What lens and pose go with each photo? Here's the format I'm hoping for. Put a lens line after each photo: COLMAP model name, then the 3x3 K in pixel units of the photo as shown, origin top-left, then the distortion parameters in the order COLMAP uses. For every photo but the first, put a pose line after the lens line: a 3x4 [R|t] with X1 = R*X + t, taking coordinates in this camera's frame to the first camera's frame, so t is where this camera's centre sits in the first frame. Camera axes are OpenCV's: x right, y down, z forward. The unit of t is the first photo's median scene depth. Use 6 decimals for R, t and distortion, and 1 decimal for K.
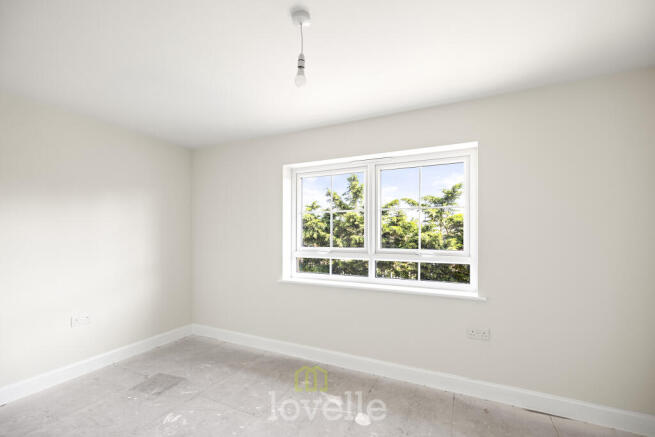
lens RADIAL K [[281.3, 0, 326.6], [0, 281.3, 222.2], [0, 0, 1]] dist [0.002905, -0.000285]
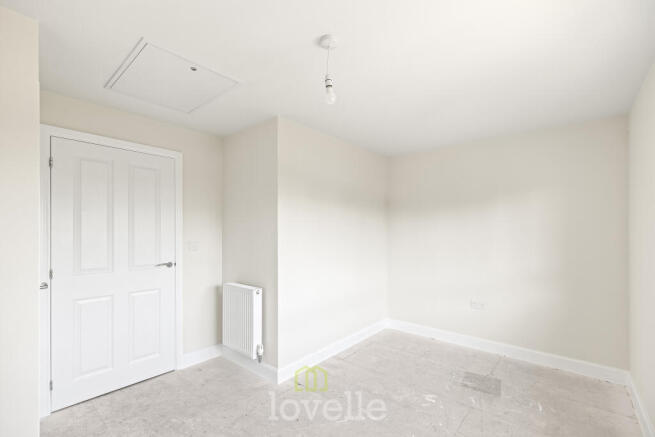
lens RADIAL K [[281.3, 0, 331.3], [0, 281.3, 222.8], [0, 0, 1]] dist [0.002905, -0.000285]
pose [[-0.235042, -0.035295, -0.971344, 0.558107], [0.038847, 0.998201, -0.045671, 0.009042], [0.971209, -0.048468, -0.233248, 0.724266]]
